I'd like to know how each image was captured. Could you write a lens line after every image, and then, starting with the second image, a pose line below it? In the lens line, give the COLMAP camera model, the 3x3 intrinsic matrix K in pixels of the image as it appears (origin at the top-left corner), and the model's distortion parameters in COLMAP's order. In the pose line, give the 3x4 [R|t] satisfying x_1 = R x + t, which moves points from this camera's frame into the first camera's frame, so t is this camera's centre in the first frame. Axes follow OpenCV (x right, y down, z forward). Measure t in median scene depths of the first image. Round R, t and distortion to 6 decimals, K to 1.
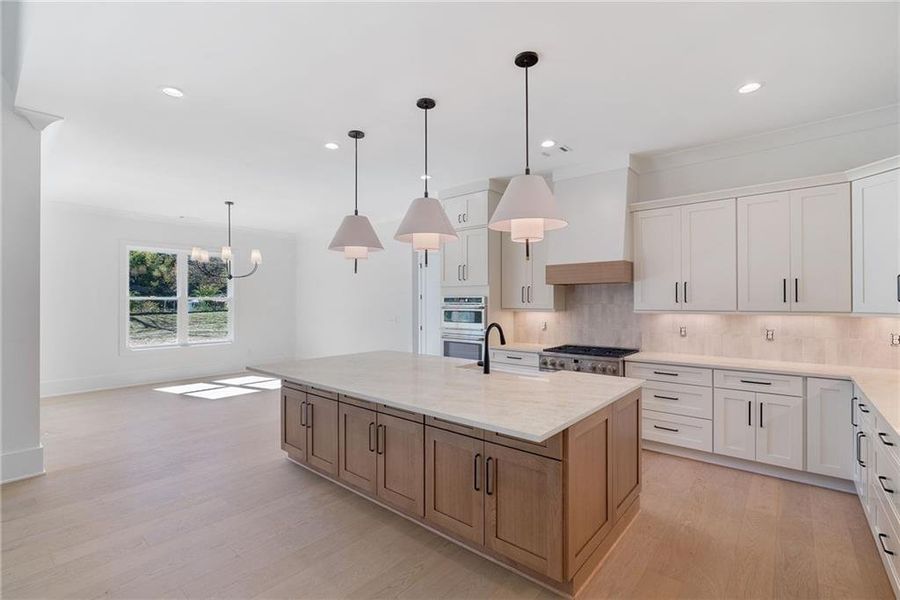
lens RADIAL K [[402.4, 0, 450.0], [0, 402.4, 301.5], [0, 0, 1]] dist [0.001356, 0.000274]
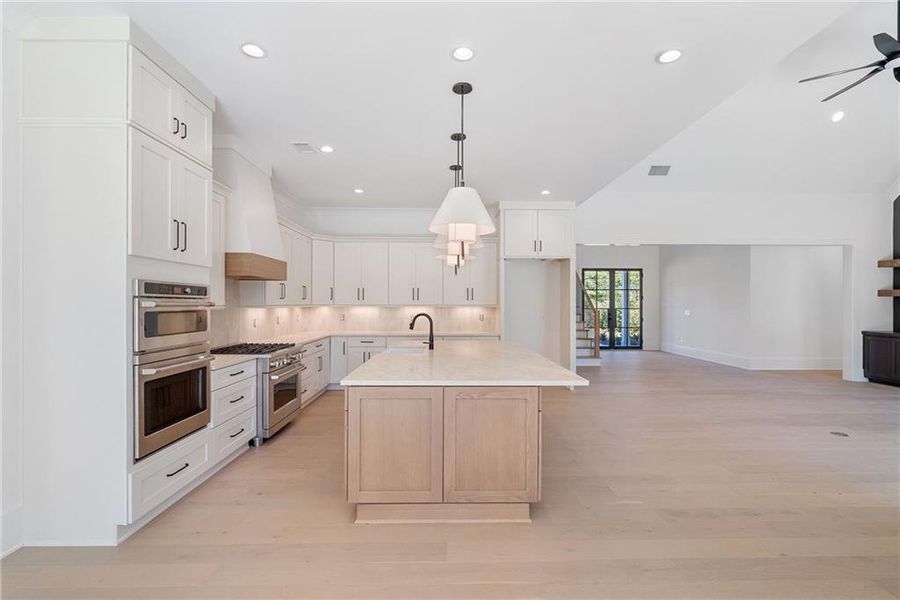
lens RADIAL K [[402.4, 0, 450.0], [0, 402.4, 301.5], [0, 0, 1]] dist [0.001356, 0.000274]
pose [[-0.656337, 0.005906, 0.754445, -0.984739], [-0.002369, 0.999948, -0.009889, 0.025307], [-0.754465, -0.008278, -0.656289, 1.838799]]
